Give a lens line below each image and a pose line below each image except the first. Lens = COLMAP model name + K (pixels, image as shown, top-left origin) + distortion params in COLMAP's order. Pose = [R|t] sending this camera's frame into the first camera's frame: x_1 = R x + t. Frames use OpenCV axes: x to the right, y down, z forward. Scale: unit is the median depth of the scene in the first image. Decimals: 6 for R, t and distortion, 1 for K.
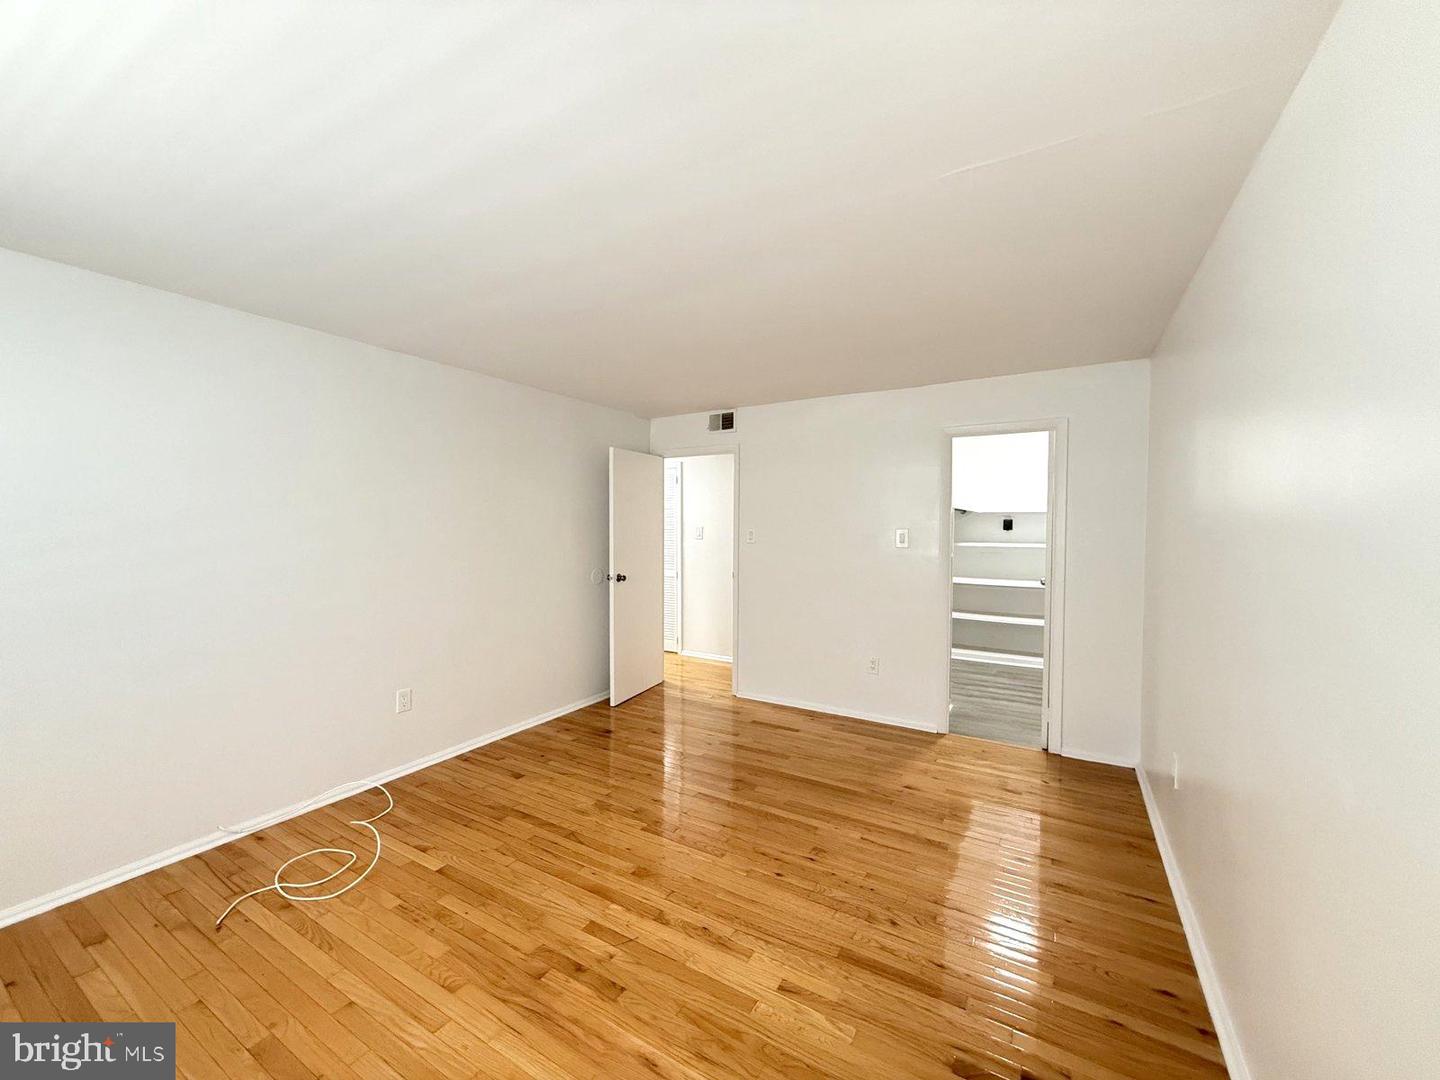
lens RADIAL K [[574.8, 0, 721.5], [0, 574.8, 542.5], [0, 0, 1]] dist [-0.002011, -0.000171]
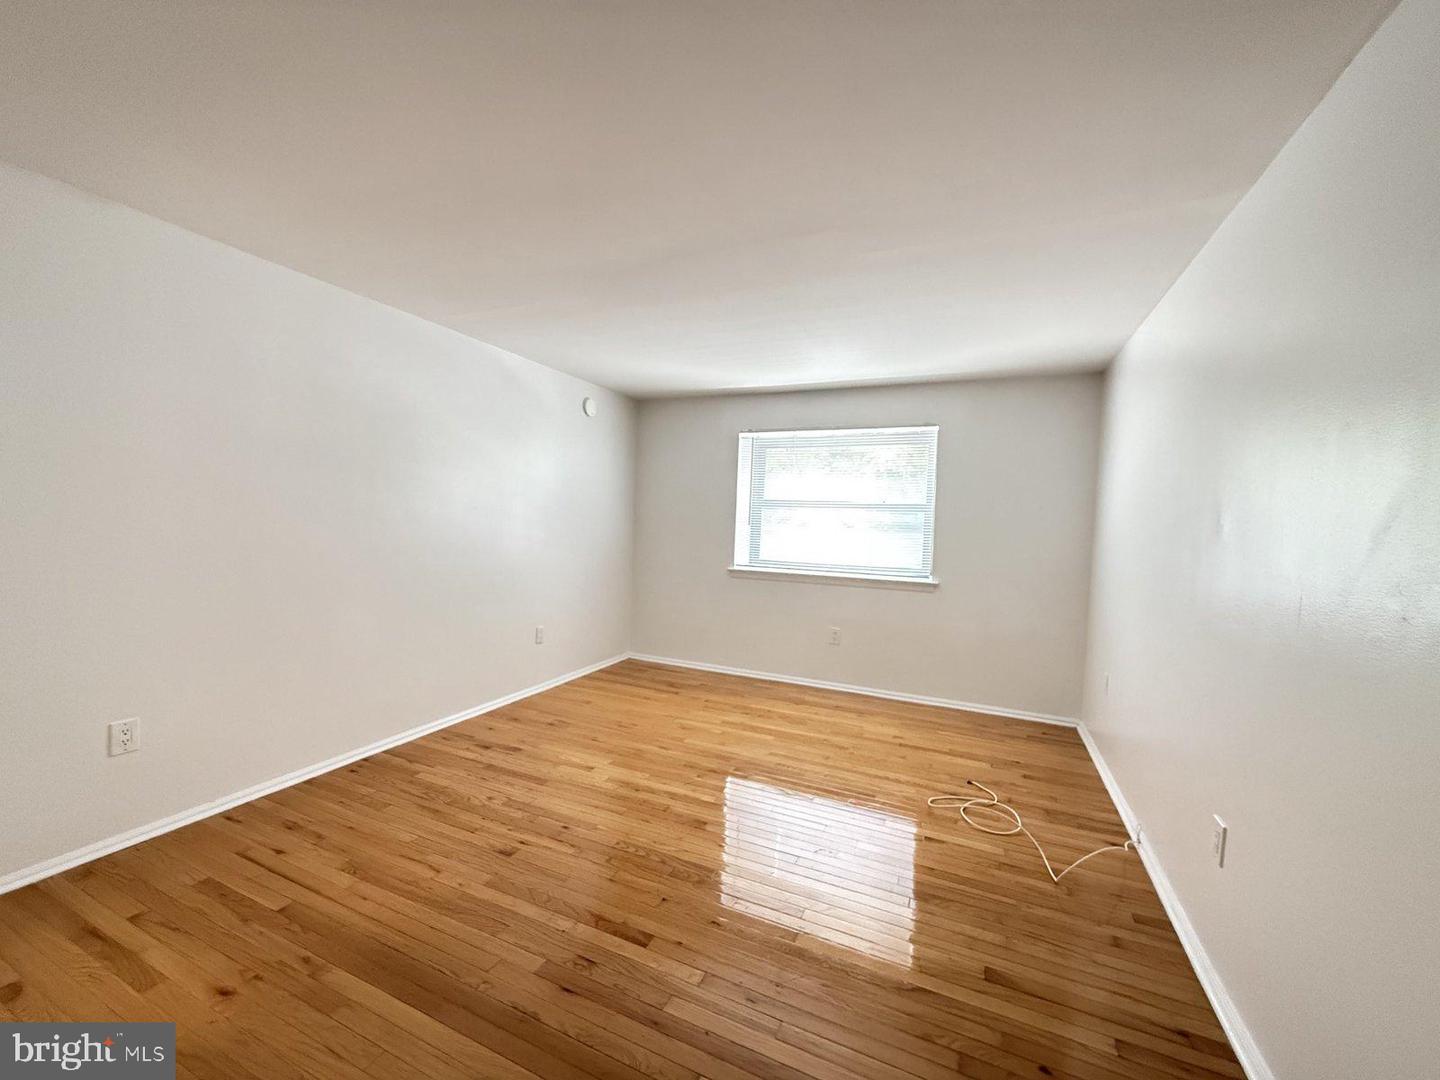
lens RADIAL K [[560.2, 0, 726.3], [0, 560.2, 525.0], [0, 0, 1]] dist [0.000703, 0.000207]
pose [[-0.992270, -0.041971, -0.116784, -0.054555], [-0.046734, 0.998171, 0.038342, -0.015992], [0.114962, 0.043503, -0.992417, 2.182797]]
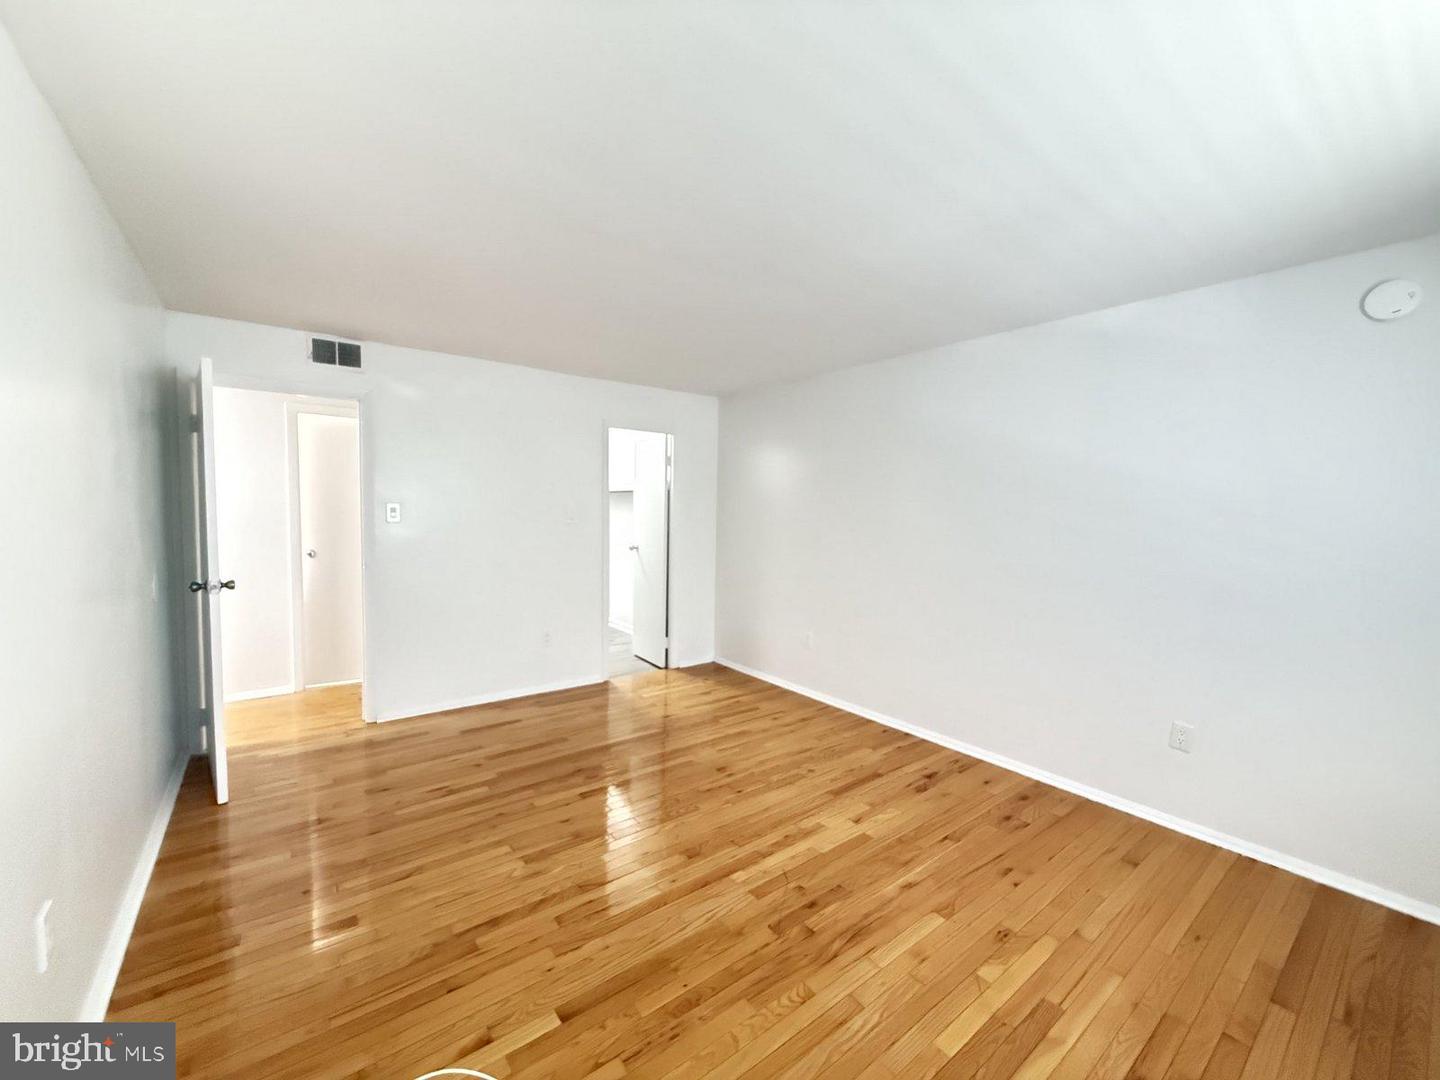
lens RADIAL K [[574.8, 0, 721.5], [0, 574.8, 542.5], [0, 0, 1]] dist [-0.002011, -0.000171]
pose [[0.369788, -0.053138, 0.927595, -1.106887], [0.013080, 0.998562, 0.051989, -0.012808], [-0.929024, -0.007092, 0.369951, 0.643618]]
